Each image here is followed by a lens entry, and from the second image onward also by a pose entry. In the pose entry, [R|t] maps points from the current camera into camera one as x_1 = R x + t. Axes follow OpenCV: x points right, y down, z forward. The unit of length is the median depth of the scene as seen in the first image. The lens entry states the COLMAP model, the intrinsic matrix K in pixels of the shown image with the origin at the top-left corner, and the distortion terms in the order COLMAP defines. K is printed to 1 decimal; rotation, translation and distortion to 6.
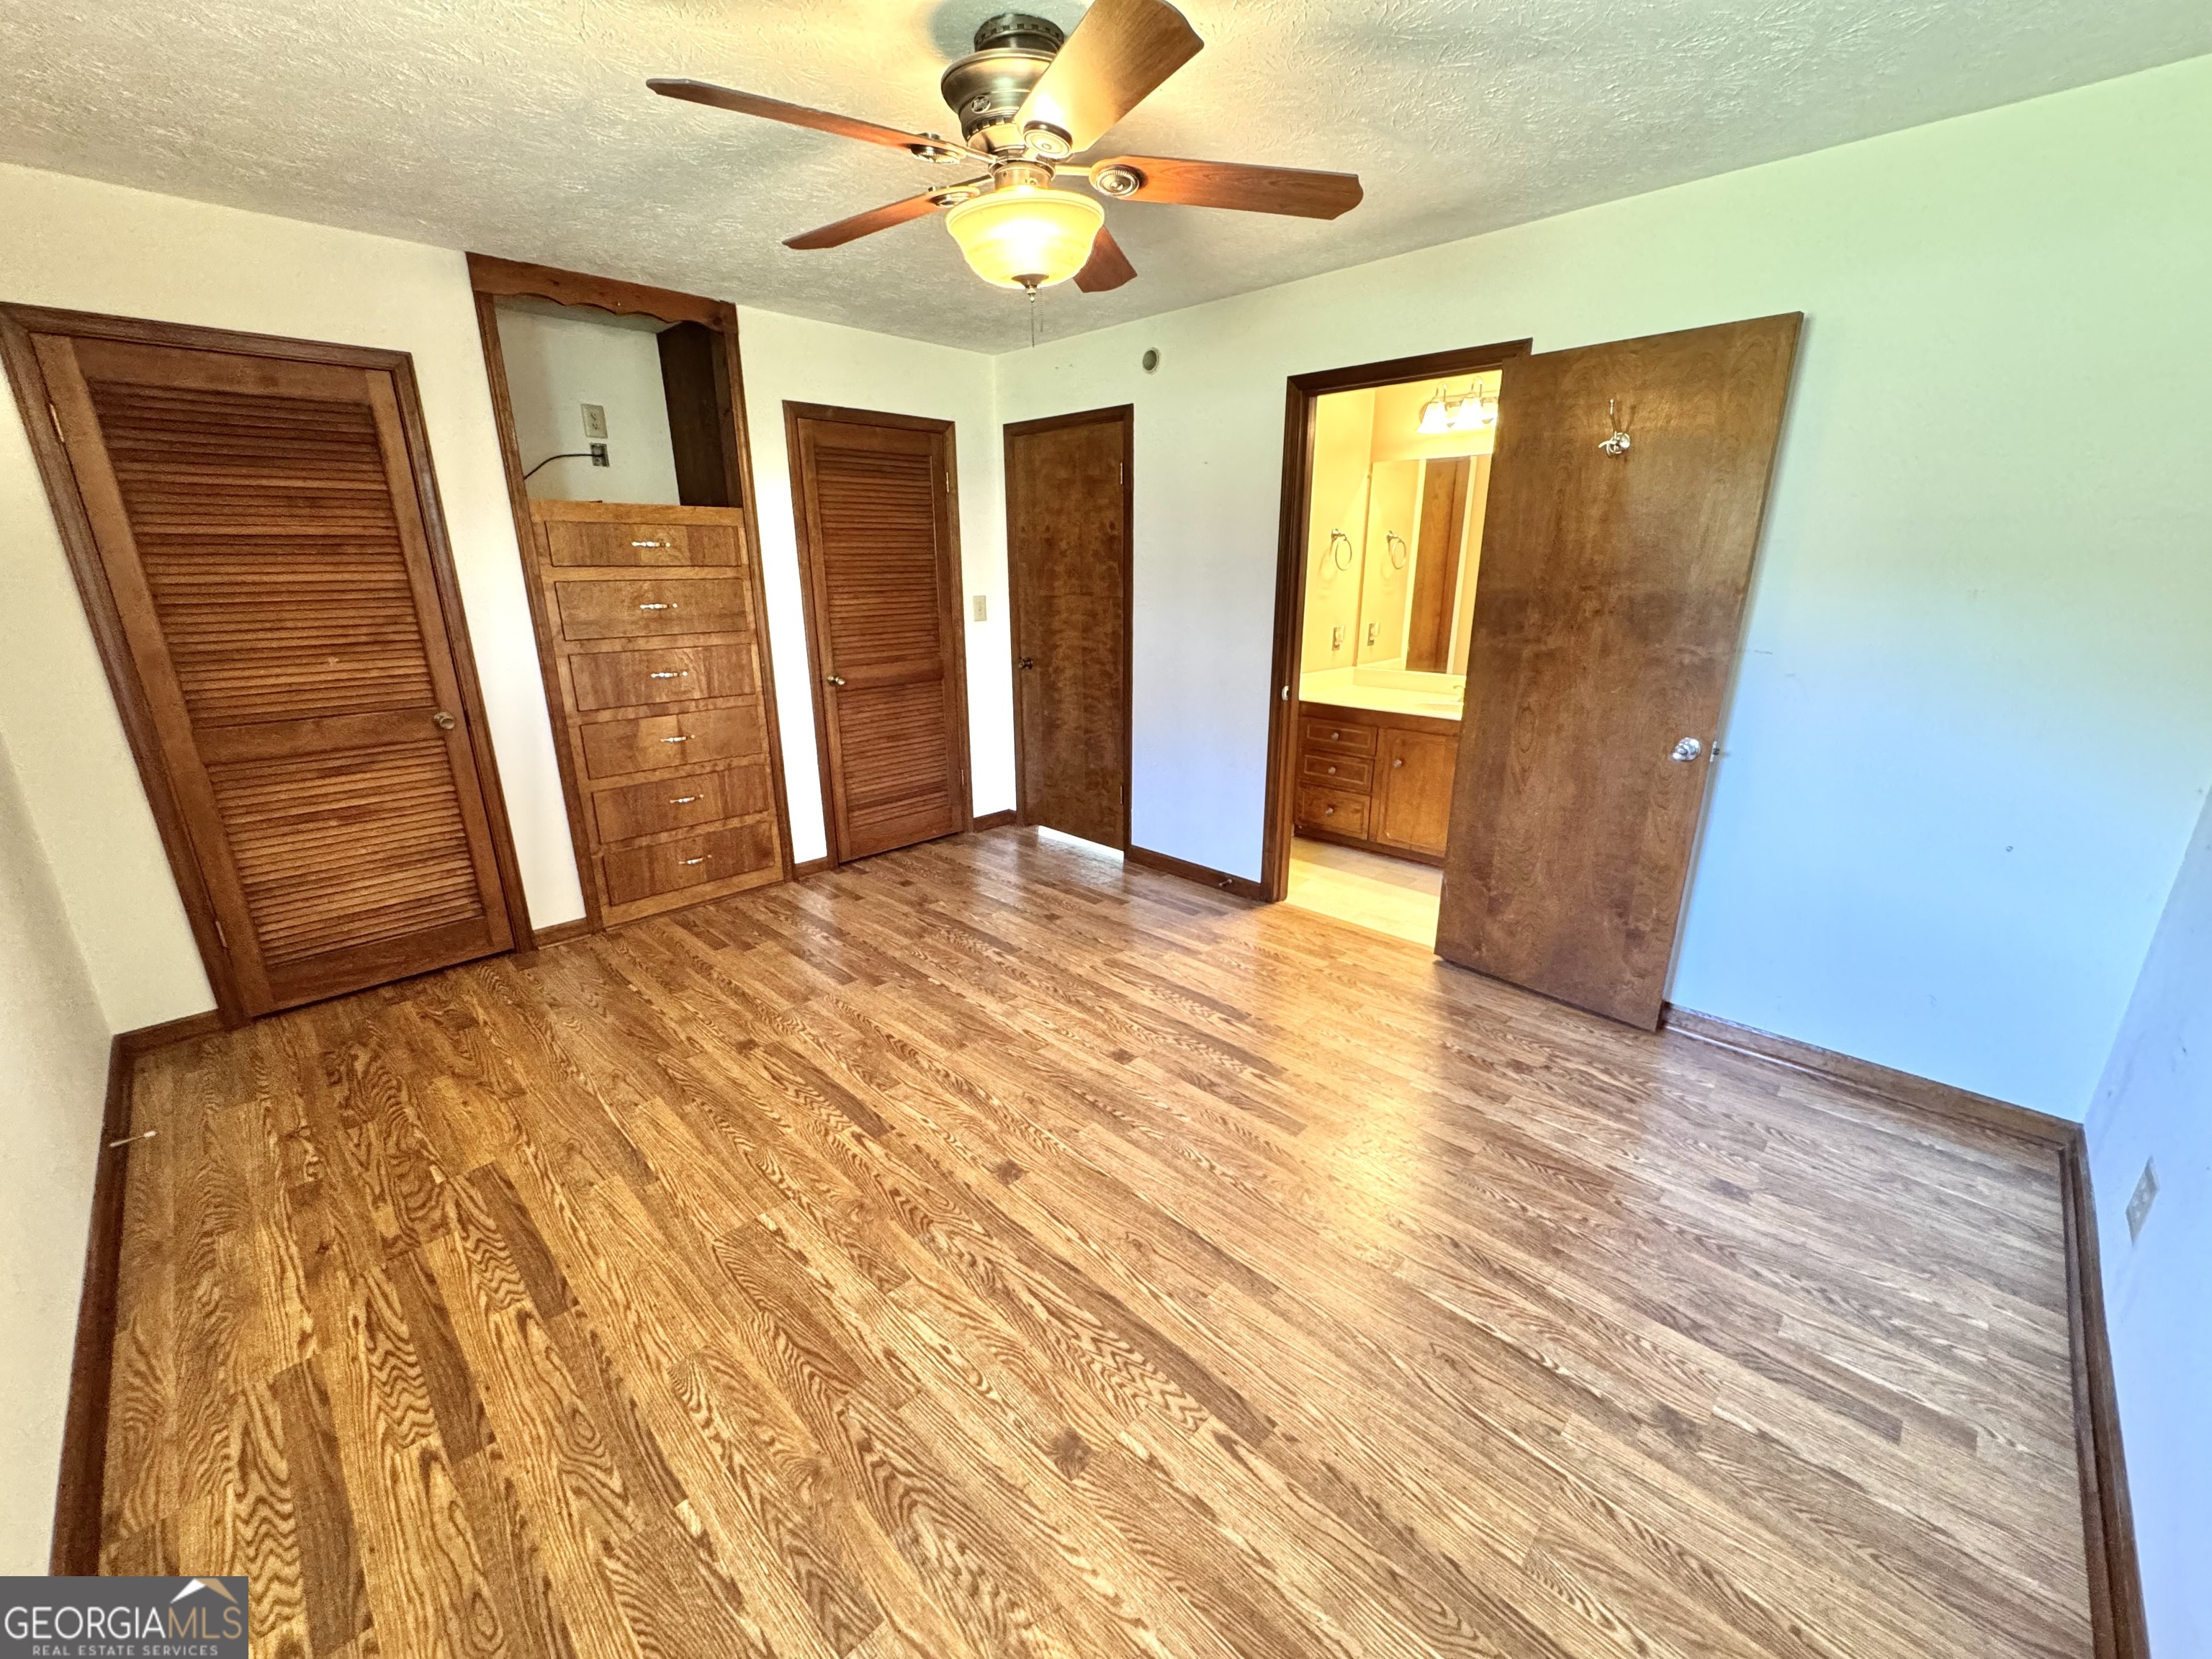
lens RADIAL K [[884.2, 0, 1118.4], [0, 884.2, 832.5], [0, 0, 1]] dist [-0.002840, 0.000247]
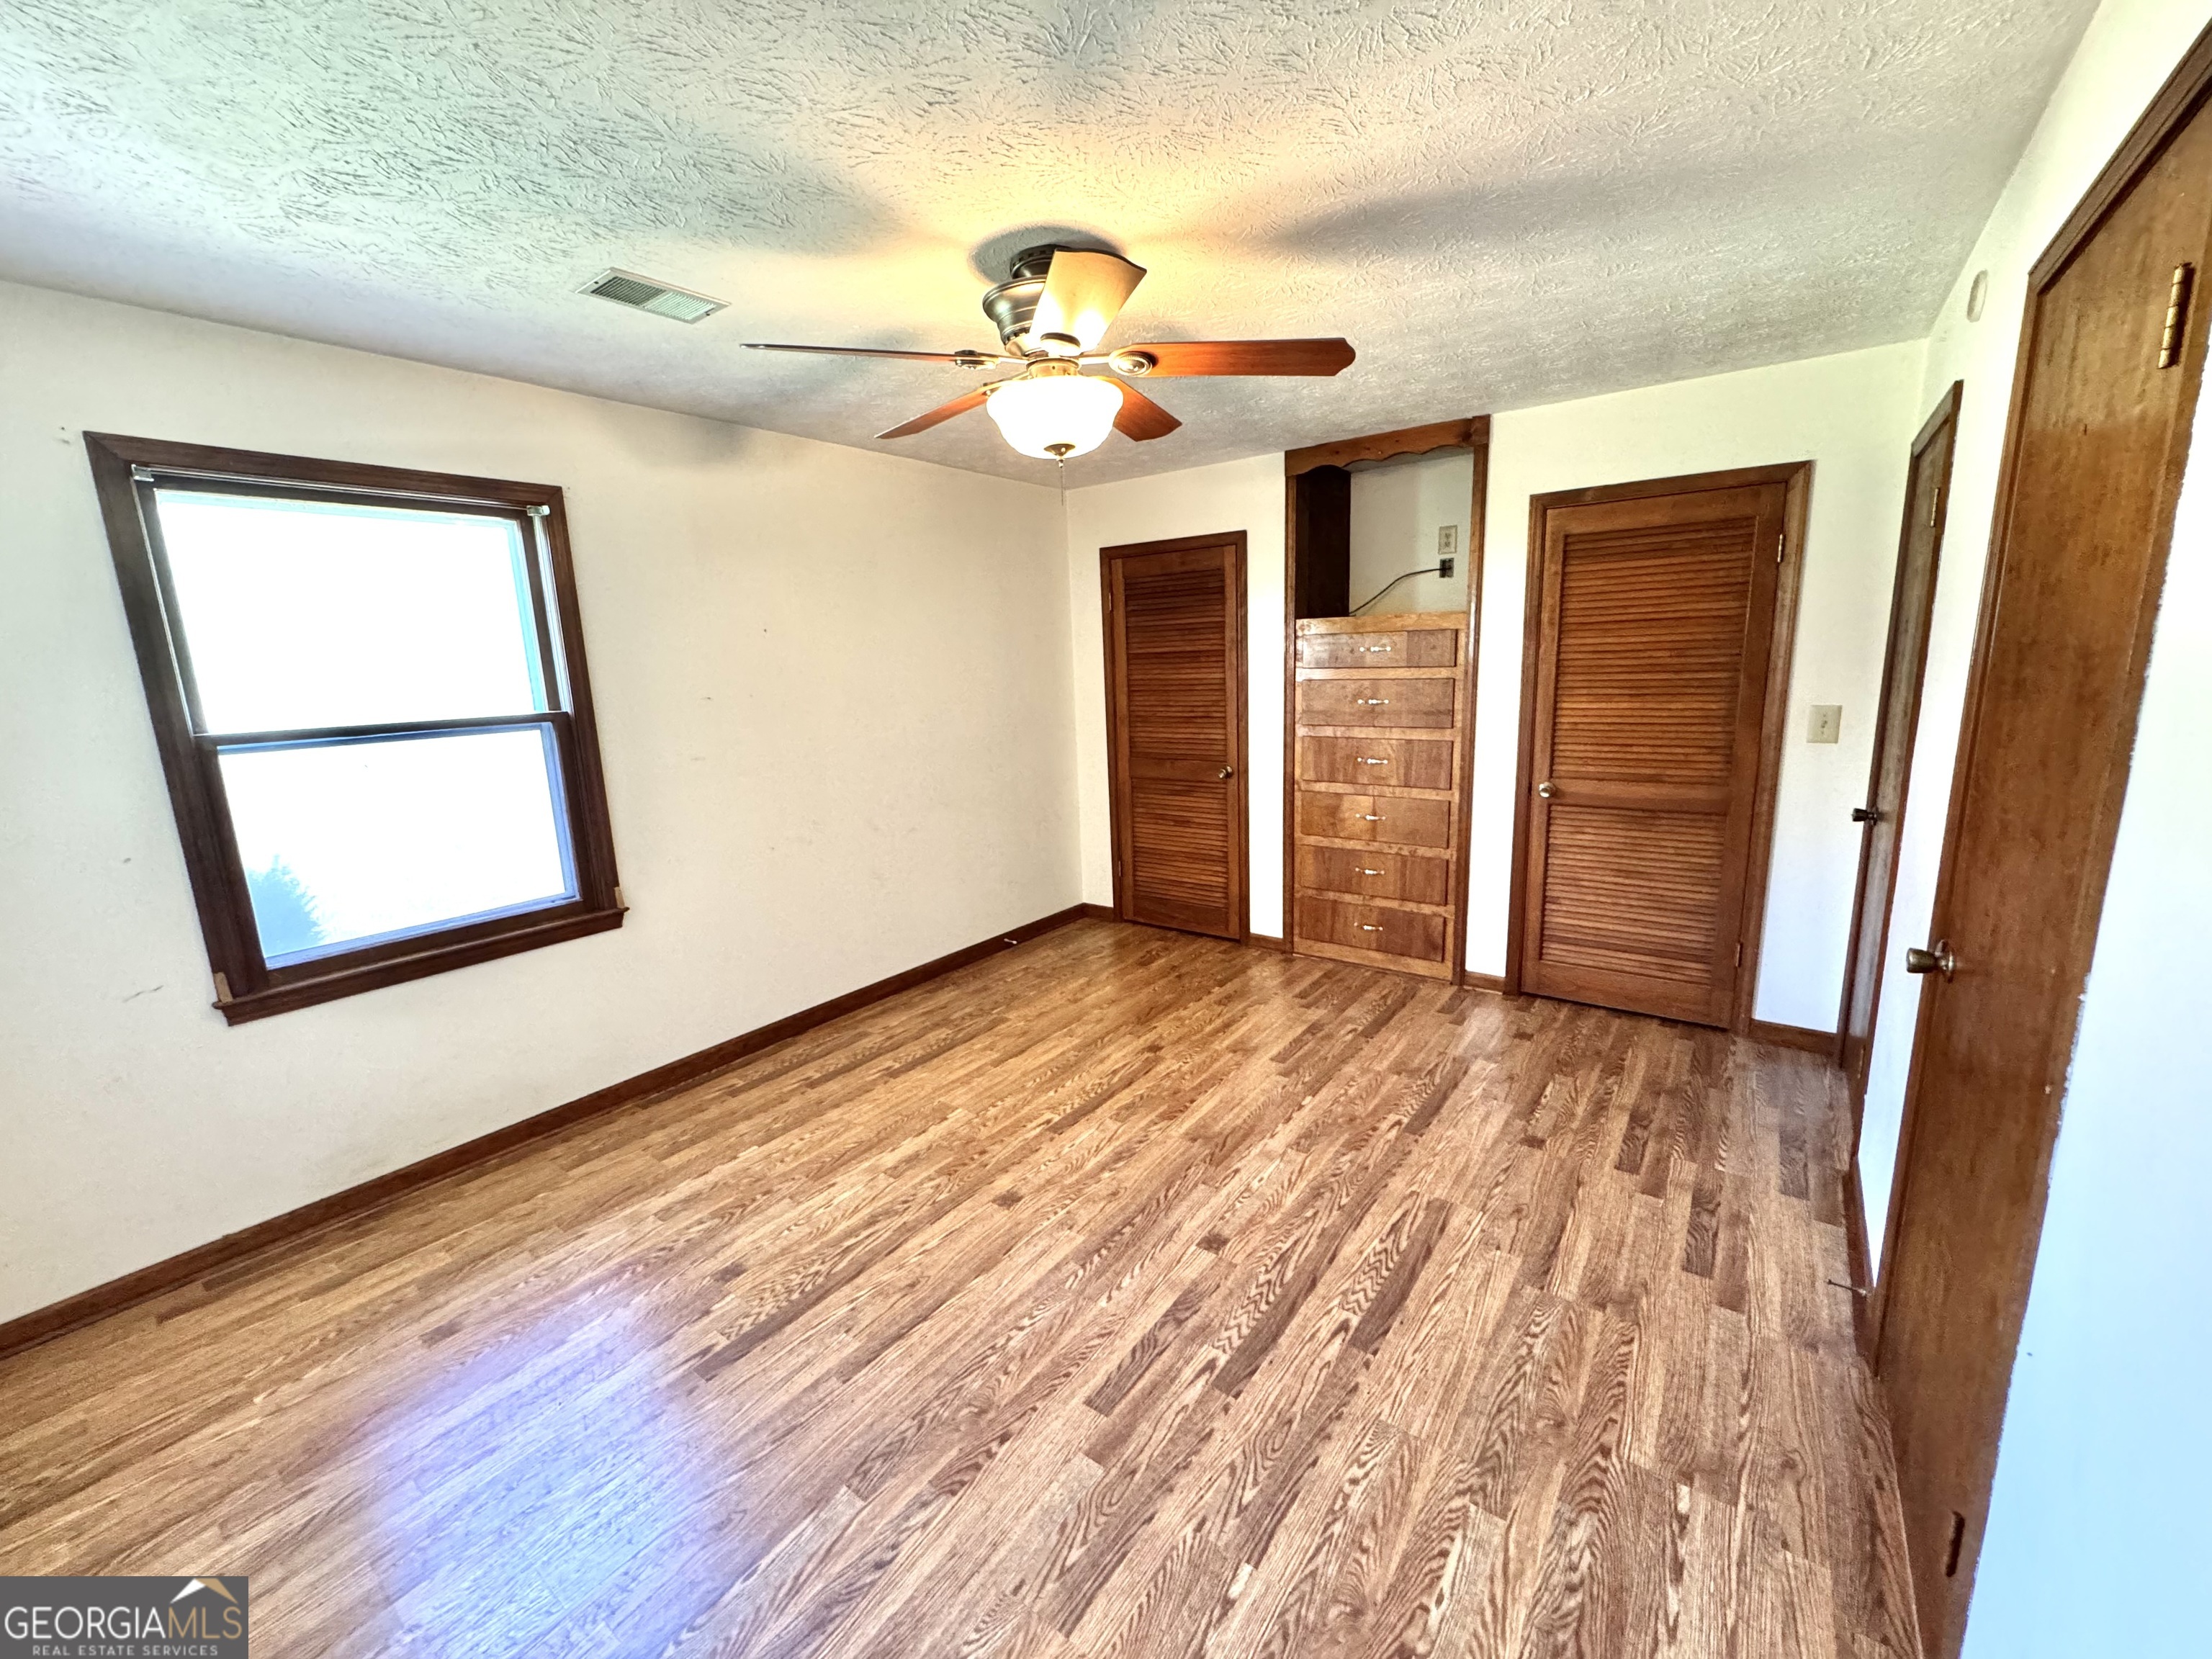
lens RADIAL K [[884.2, 0, 1097.3], [0, 884.2, 837.4], [0, 0, 1]] dist [-0.002840, 0.000247]
pose [[0.125382, 0.197649, -0.972221, 0.730598], [-0.262967, 0.951525, 0.159528, -0.223979], [0.956623, 0.235661, 0.171279, 0.634425]]
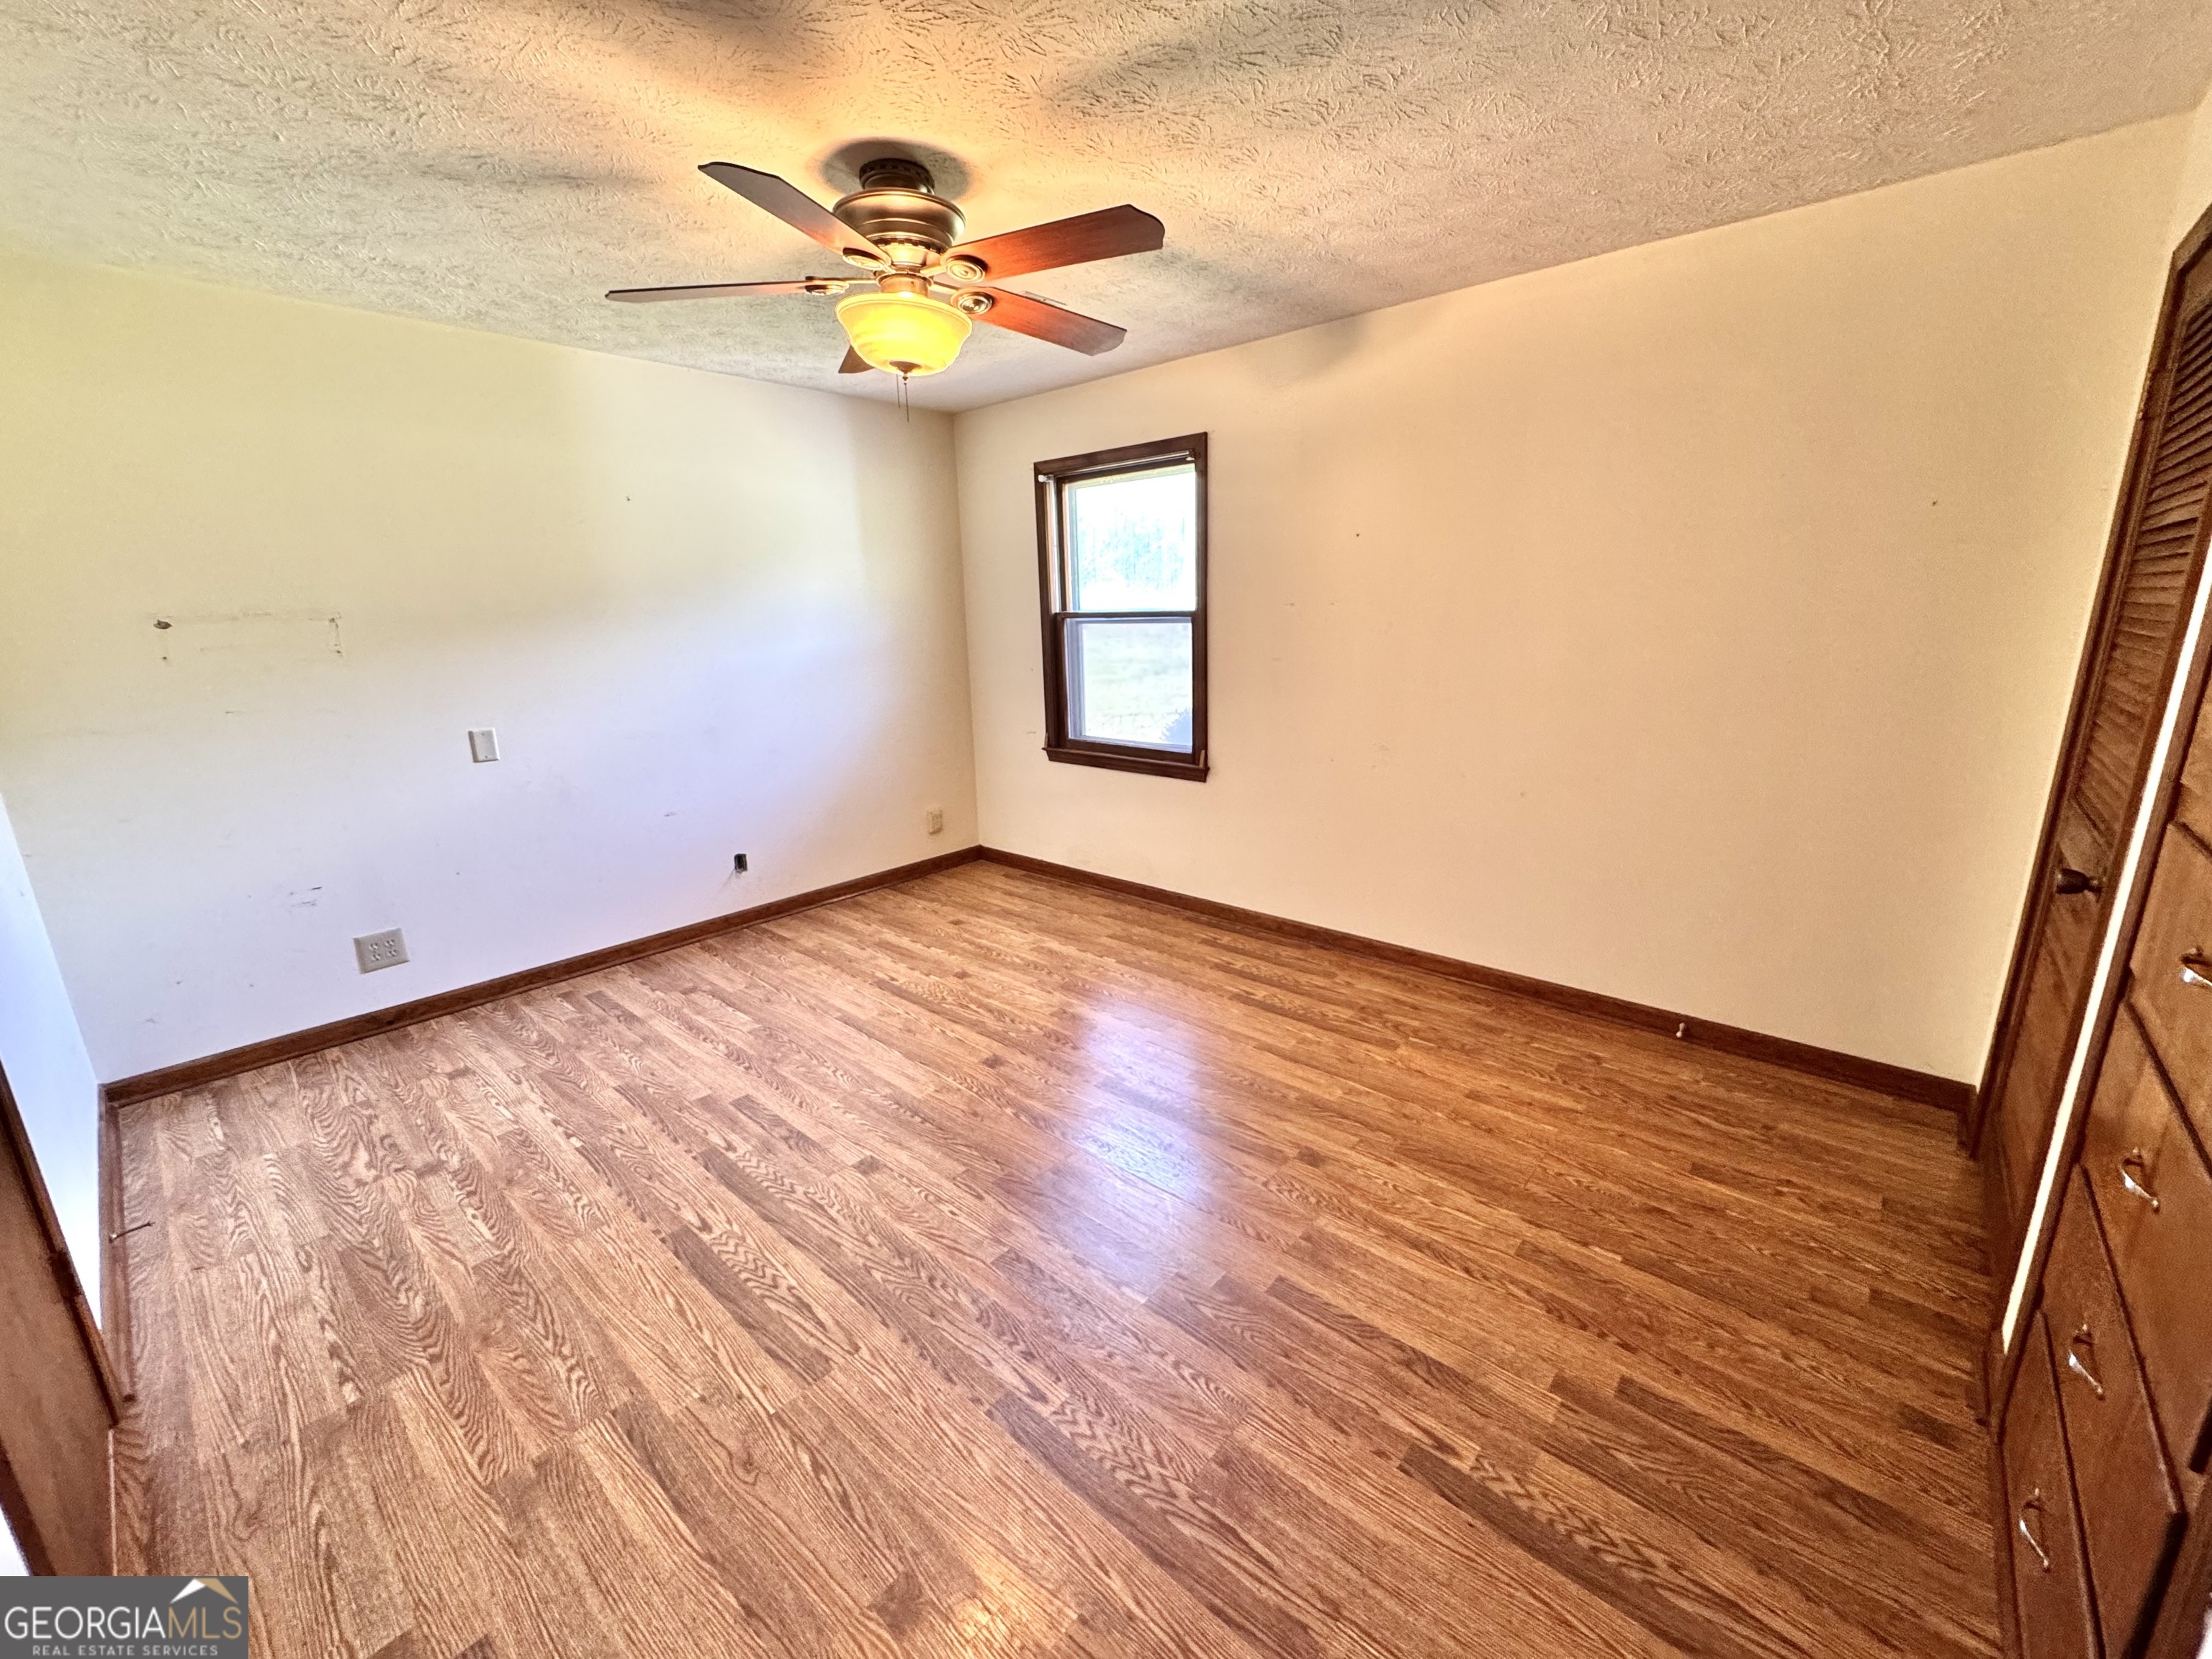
lens RADIAL K [[884.2, 0, 1117.8], [0, 884.2, 834.2], [0, 0, 1]] dist [-0.002840, 0.000247]
pose [[-0.998558, 0.036048, -0.039769, -0.212241], [0.009676, 0.849679, 0.527211, -0.468215], [0.052796, 0.526066, -0.848803, 1.539150]]
